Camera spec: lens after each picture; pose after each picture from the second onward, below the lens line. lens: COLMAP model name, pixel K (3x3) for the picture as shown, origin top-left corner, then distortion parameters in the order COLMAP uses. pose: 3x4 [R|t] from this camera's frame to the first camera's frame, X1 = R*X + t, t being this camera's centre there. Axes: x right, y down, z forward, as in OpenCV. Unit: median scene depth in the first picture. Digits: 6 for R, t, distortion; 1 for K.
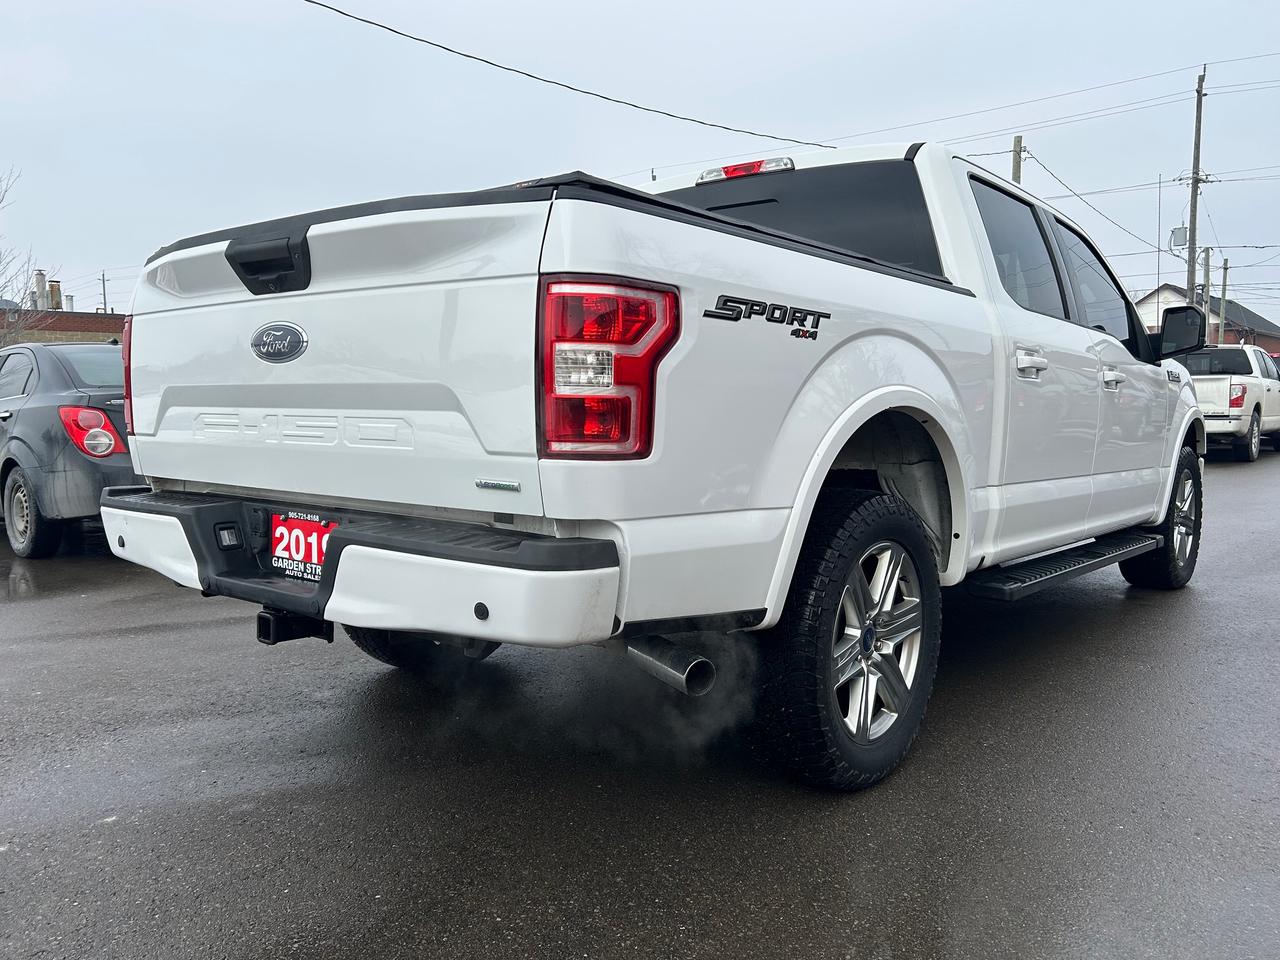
lens RADIAL K [[1013.9, 0, 640.0], [0, 1013.9, 480.0], [0, 0, 1]] dist [0.066081, -0.057783]
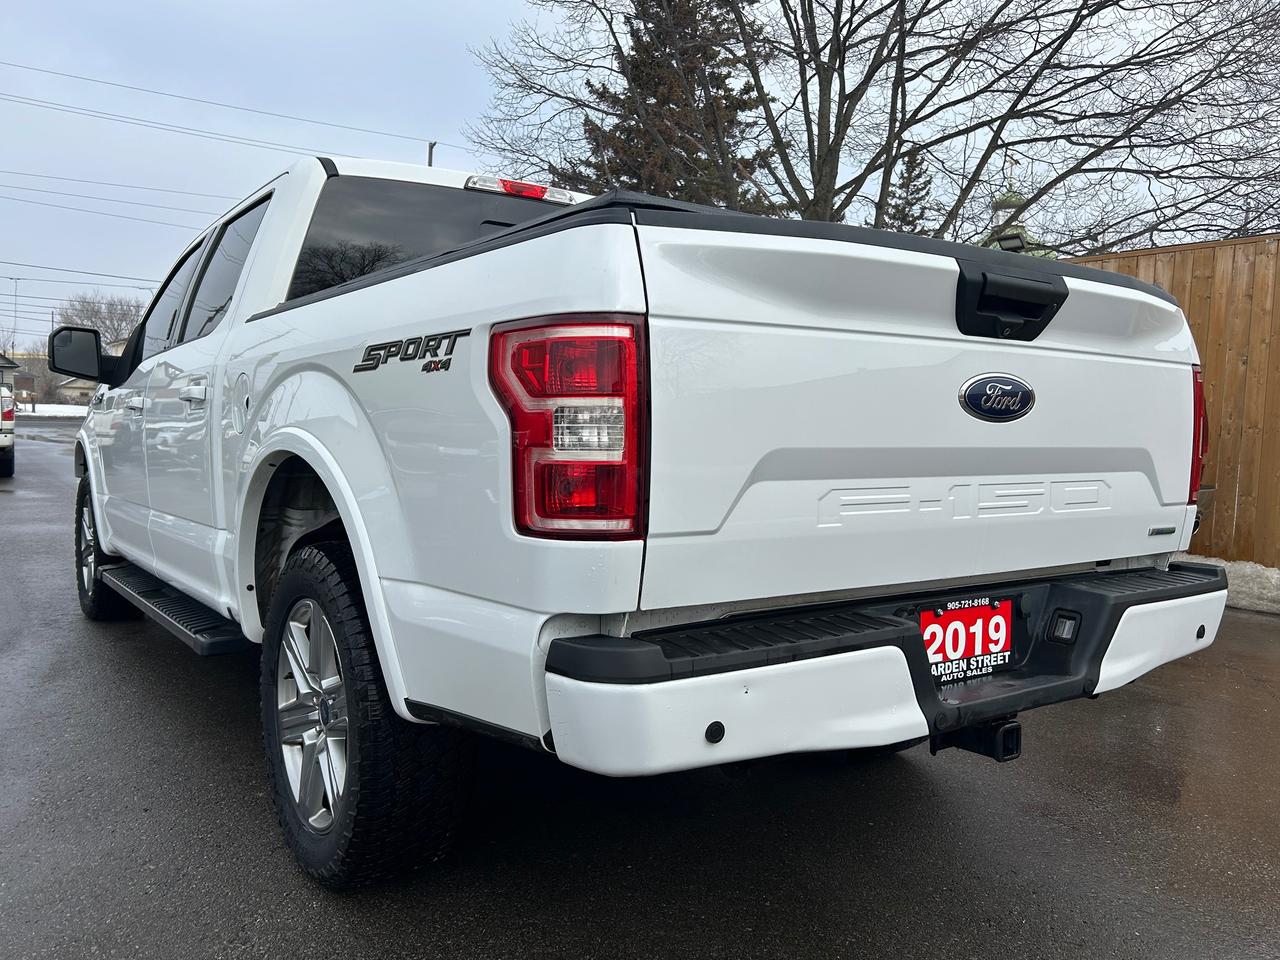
lens RADIAL K [[1042.7, 0, 640.0], [0, 1042.7, 480.0], [0, 0, 1]] dist [0.002916, -0.001926]
pose [[0.262464, -0.052891, 0.963491, -1.225961], [0.059116, 0.997502, 0.038654, -0.114984], [-0.963129, 0.046813, 0.264936, 1.034229]]
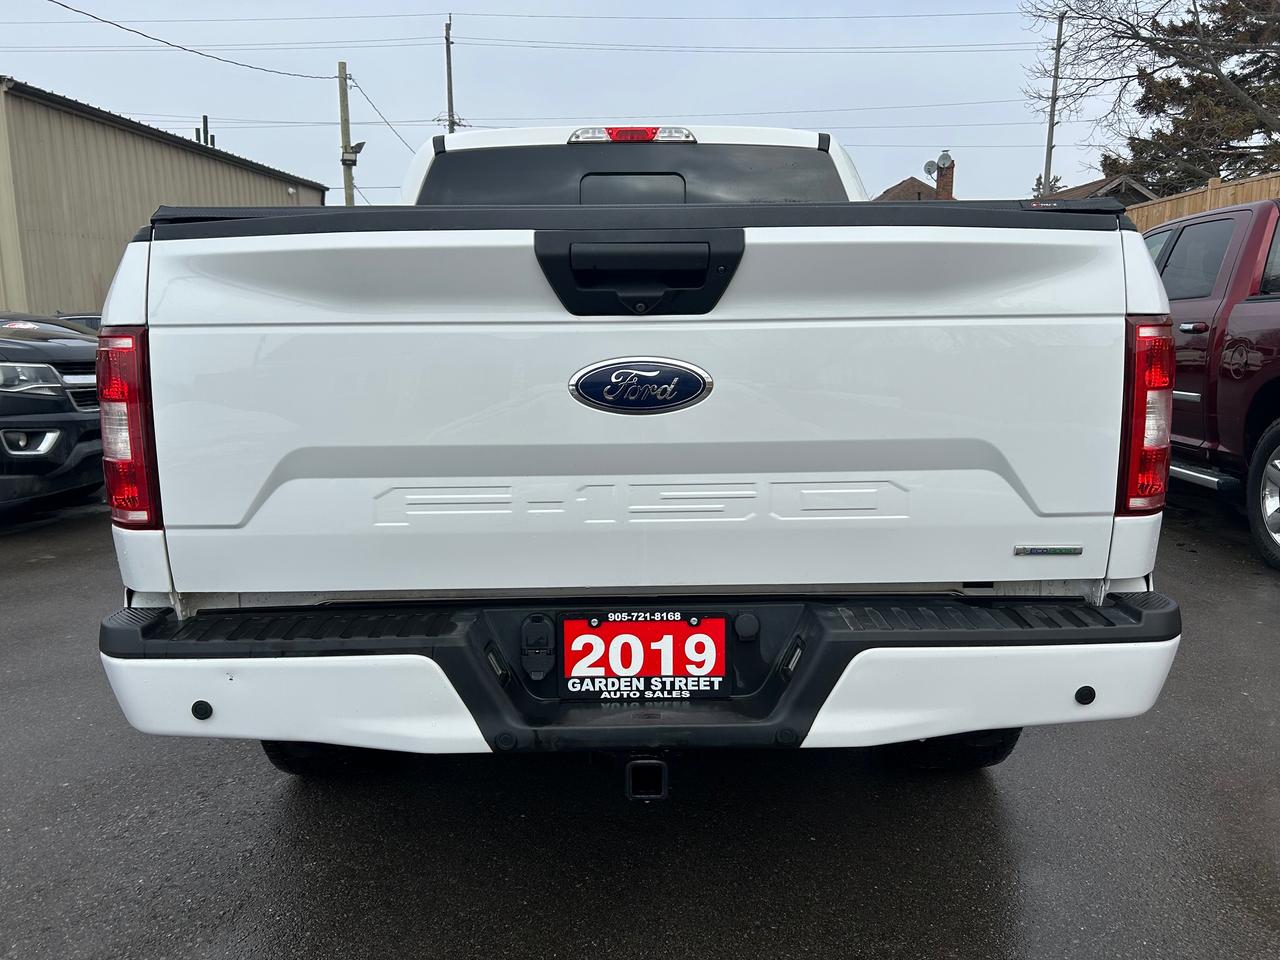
lens RADIAL K [[1013.9, 0, 640.0], [0, 1013.9, 480.0], [0, 0, 1]] dist [0.066081, -0.057783]
pose [[0.763702, -0.112856, 0.635627, -0.791238], [0.064774, 0.993028, 0.098487, -0.135453], [-0.642311, -0.034042, 0.765688, 0.447118]]
